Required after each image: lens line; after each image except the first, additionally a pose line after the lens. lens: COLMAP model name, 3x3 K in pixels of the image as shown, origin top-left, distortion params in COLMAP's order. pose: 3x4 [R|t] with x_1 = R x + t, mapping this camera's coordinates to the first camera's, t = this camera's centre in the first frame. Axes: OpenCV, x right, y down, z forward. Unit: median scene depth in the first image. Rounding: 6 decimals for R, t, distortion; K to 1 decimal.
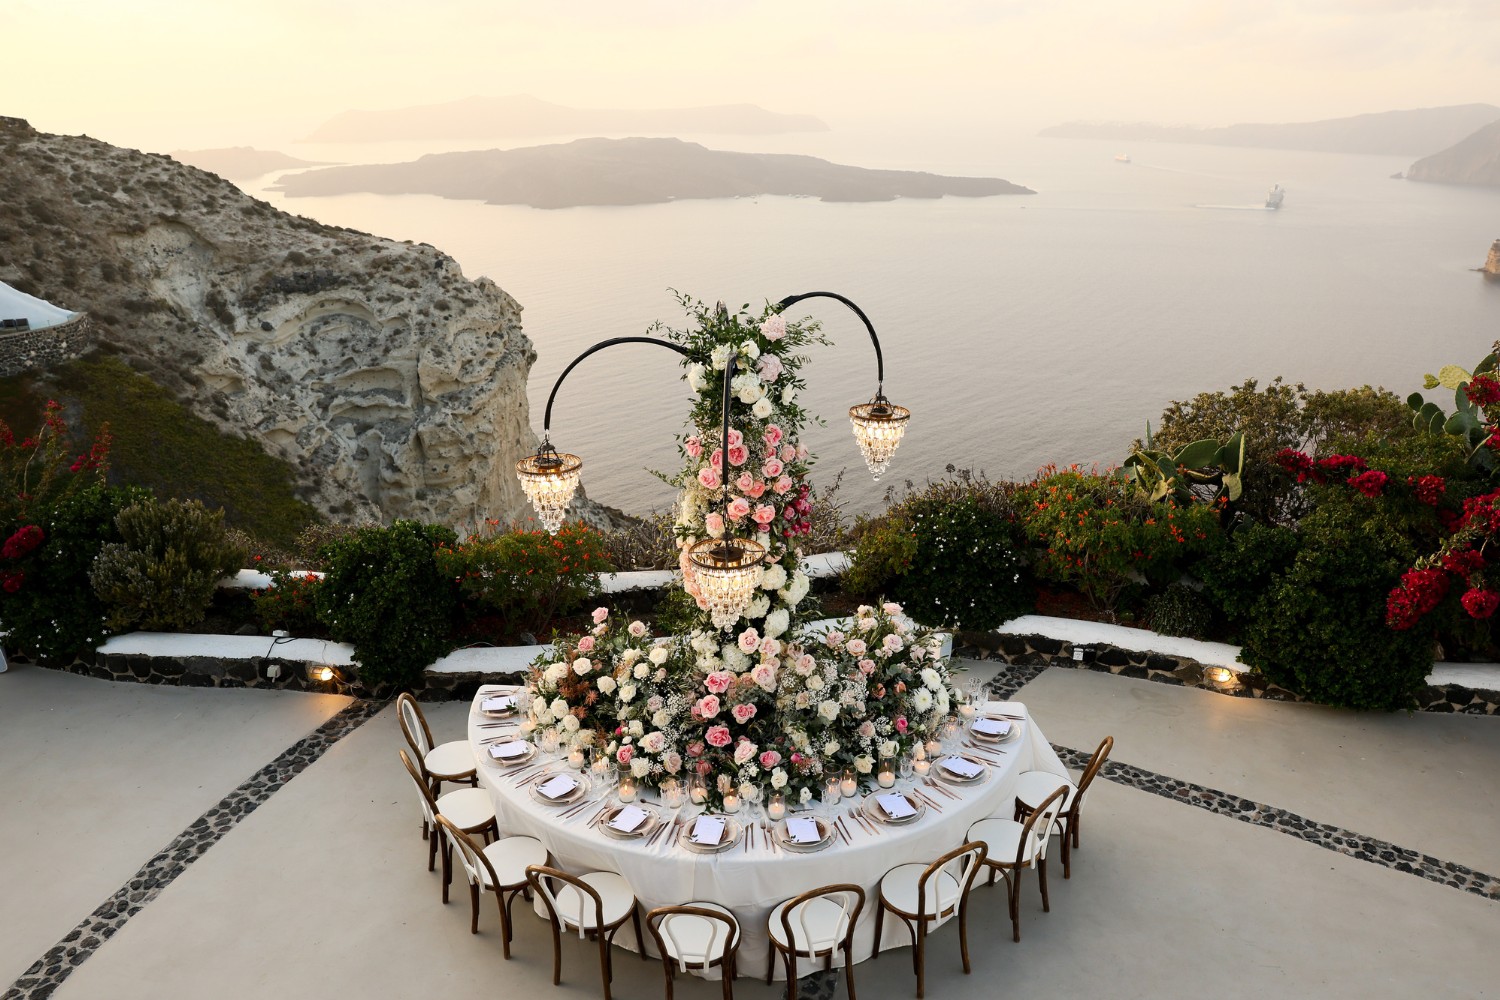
lens RADIAL K [[1184.3, 0, 750.3], [0, 1184.3, 457.0], [0, 0, 1]] dist [-0.095387, 0.103607]
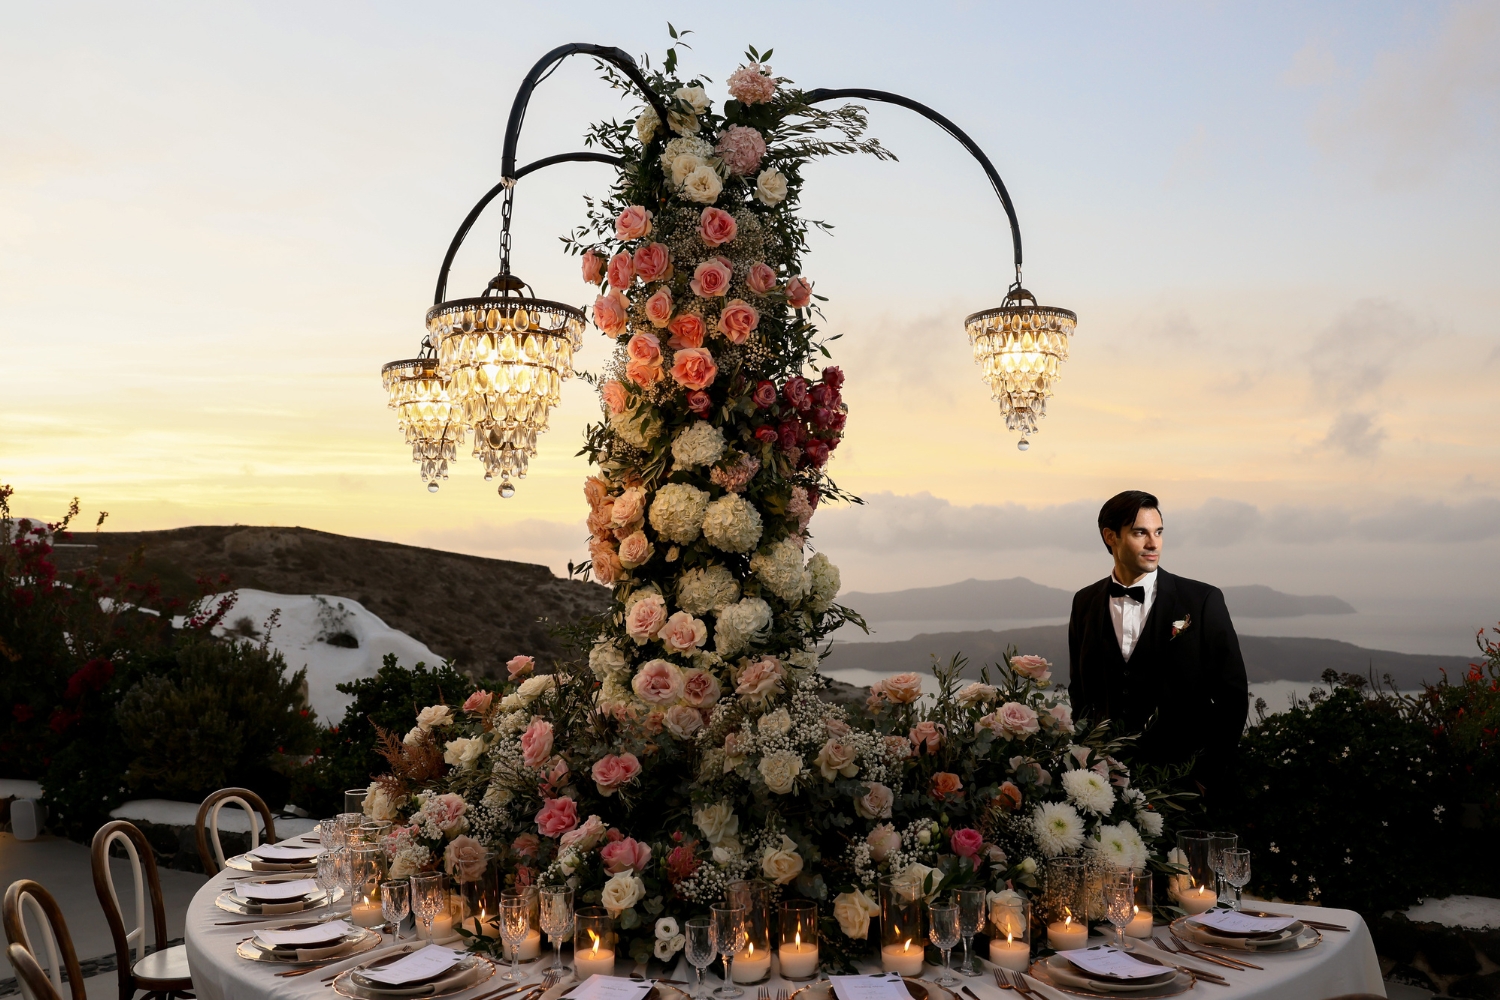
lens RADIAL K [[1184.3, 0, 750.3], [0, 1184.3, 457.0], [0, 0, 1]] dist [-0.095387, 0.103607]
pose [[0.912719, -0.054974, -0.404872, 0.164892], [-0.116543, 0.914715, -0.386928, 0.191751], [0.391613, 0.400342, 0.828472, 0.400878]]
